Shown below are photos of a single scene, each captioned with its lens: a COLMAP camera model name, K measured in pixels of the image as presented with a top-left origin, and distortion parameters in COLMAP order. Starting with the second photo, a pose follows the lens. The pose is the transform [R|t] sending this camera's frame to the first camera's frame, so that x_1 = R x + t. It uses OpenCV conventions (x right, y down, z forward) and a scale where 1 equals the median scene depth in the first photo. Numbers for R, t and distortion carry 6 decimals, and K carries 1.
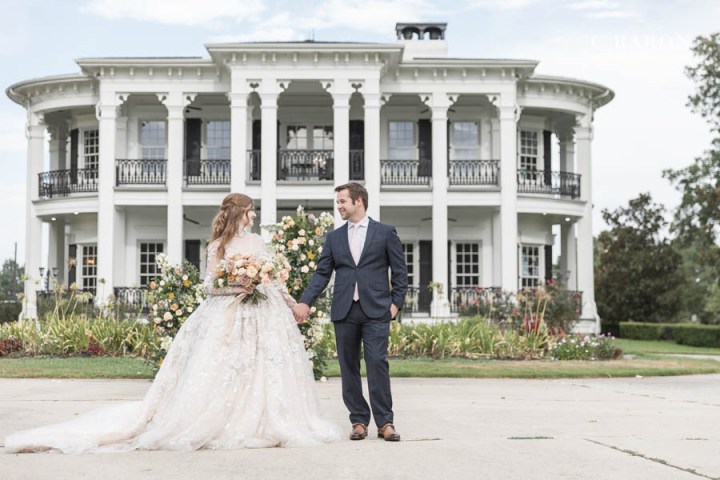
lens RADIAL K [[1229.0, 0, 363.2], [0, 1229.0, 241.5], [0, 0, 1]] dist [0.028189, 0.000000]
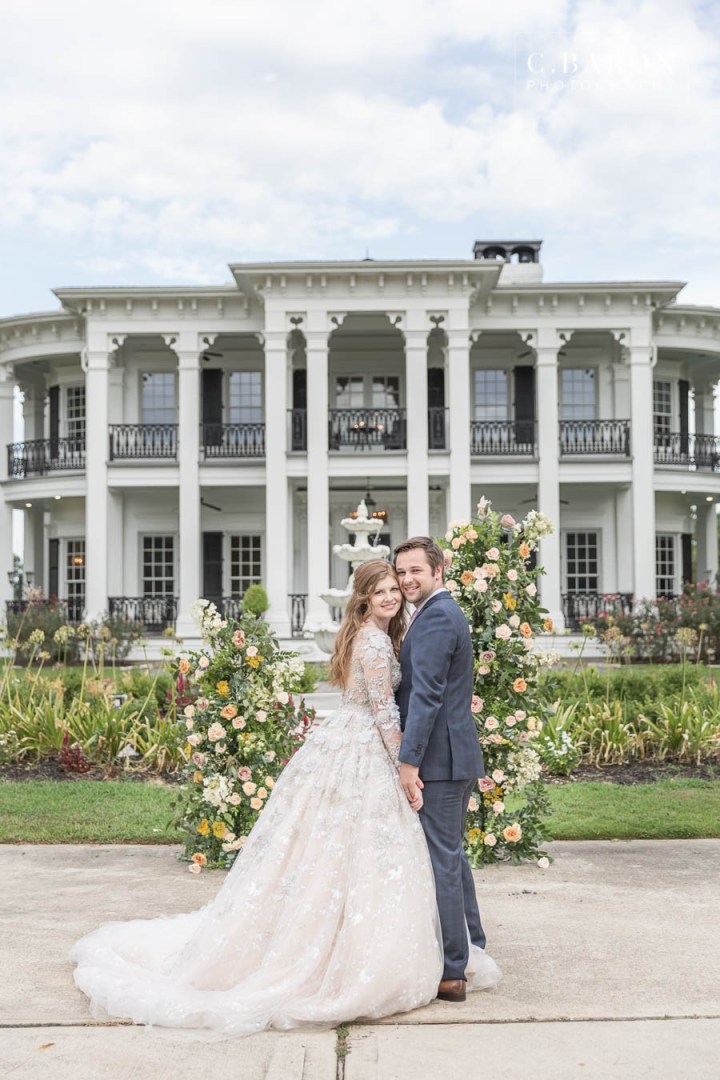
lens RADIAL K [[1356.0, 0, 343.2], [0, 1356.0, 541.6], [0, 0, 1]] dist [0.023515, 0.000000]
pose [[0.999529, -0.008863, -0.029374, -0.036611], [0.009346, 0.999823, 0.016348, -0.008436], [0.029224, -0.016615, 0.999435, 0.186208]]
